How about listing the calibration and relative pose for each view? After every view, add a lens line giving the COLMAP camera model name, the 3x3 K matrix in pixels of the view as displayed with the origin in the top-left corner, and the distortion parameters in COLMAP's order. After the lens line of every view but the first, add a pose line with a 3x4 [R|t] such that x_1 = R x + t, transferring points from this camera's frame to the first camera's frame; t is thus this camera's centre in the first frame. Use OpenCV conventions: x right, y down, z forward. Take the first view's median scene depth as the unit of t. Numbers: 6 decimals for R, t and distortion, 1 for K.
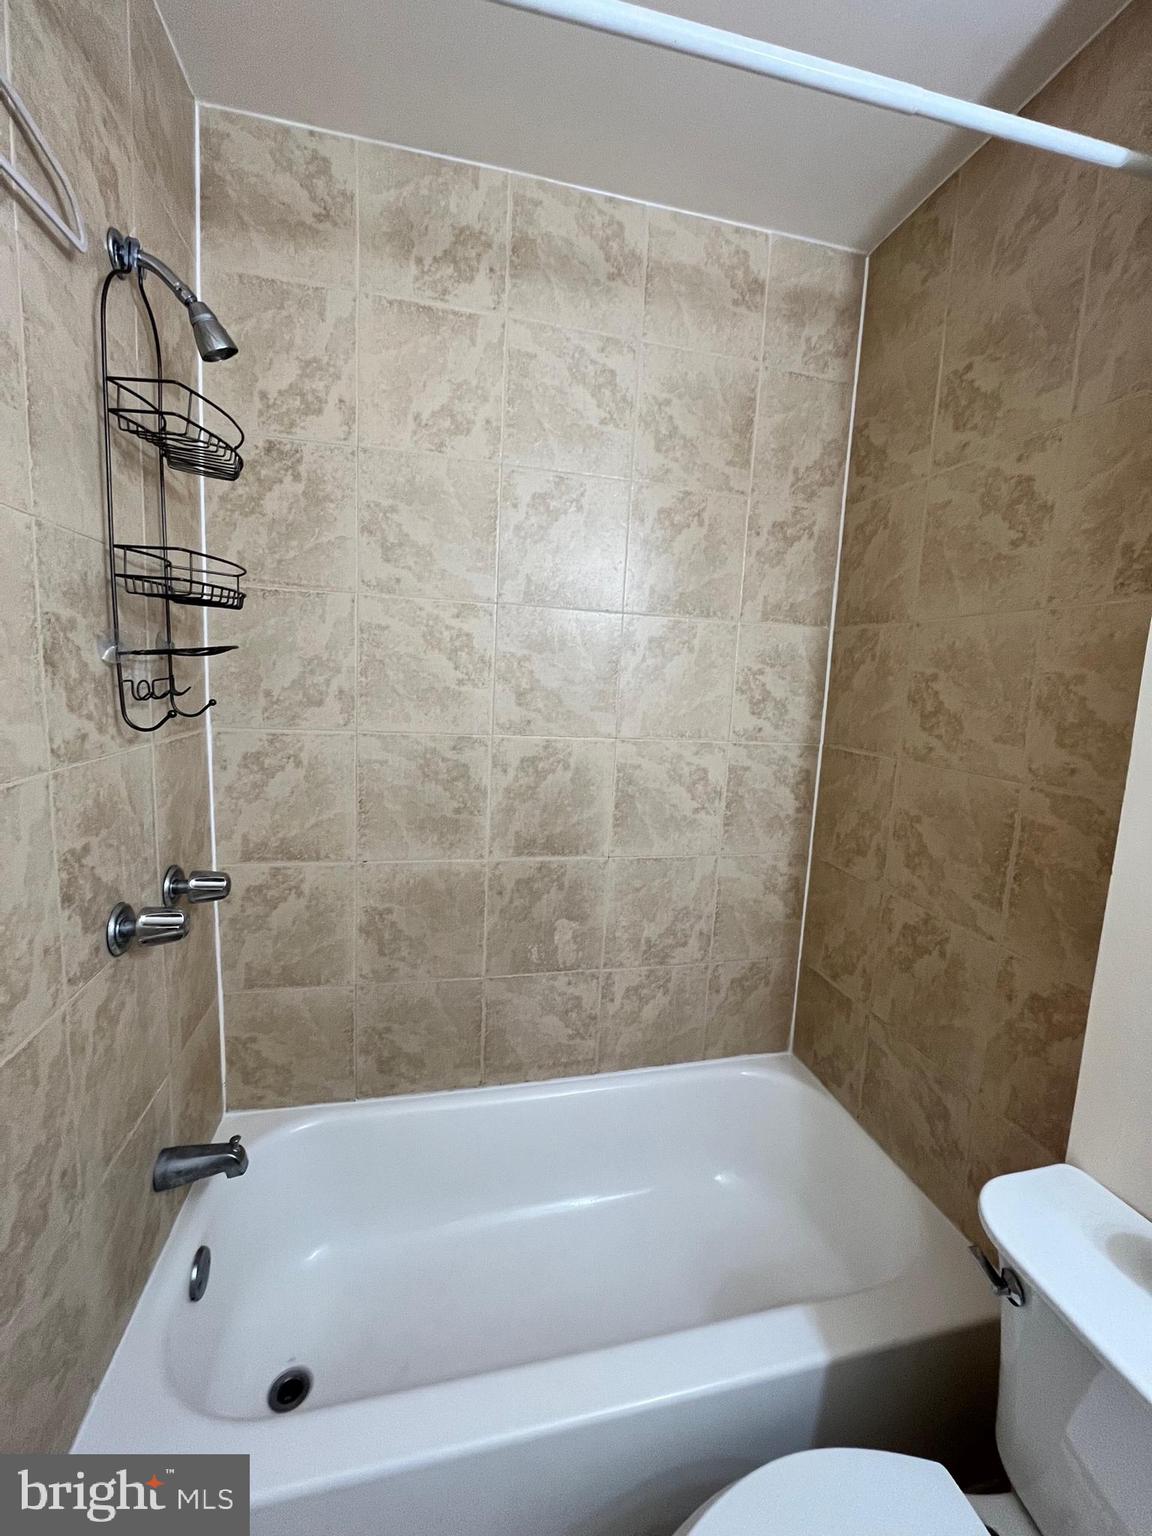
lens RADIAL K [[621.8, 0, 583.4], [0, 621.8, 760.2], [0, 0, 1]] dist [-0.002126, -0.000155]
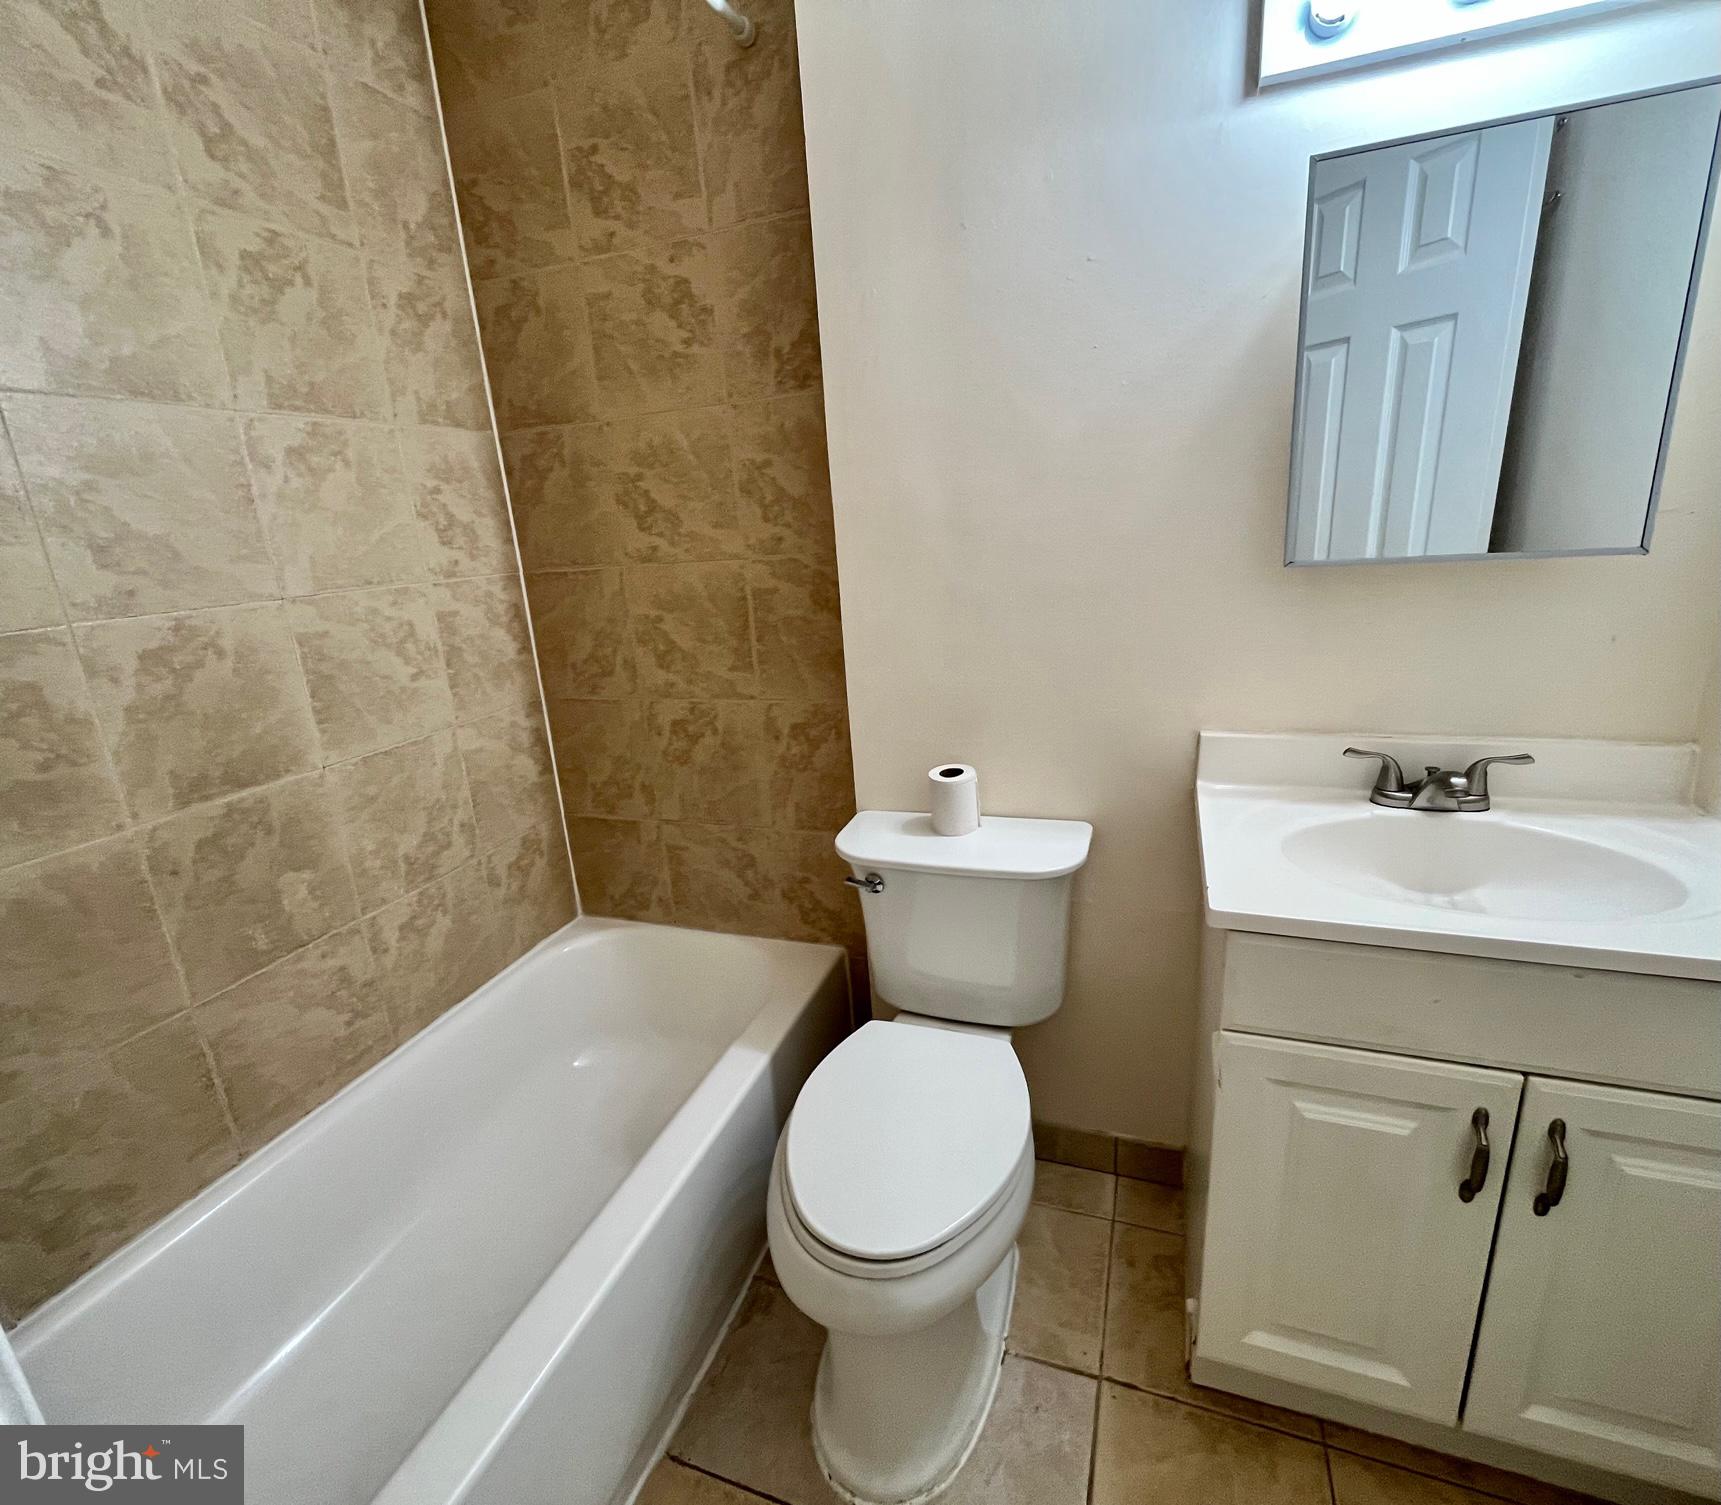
lens RADIAL K [[809.6, 0, 853.2], [0, 809.6, 746.2], [0, 0, 1]] dist [-0.001222, -0.000678]
pose [[0.553461, -0.310363, 0.772888, -0.344463], [0.207412, 0.950101, 0.232998, 0.042687], [-0.806636, 0.031351, 0.590216, -0.046402]]
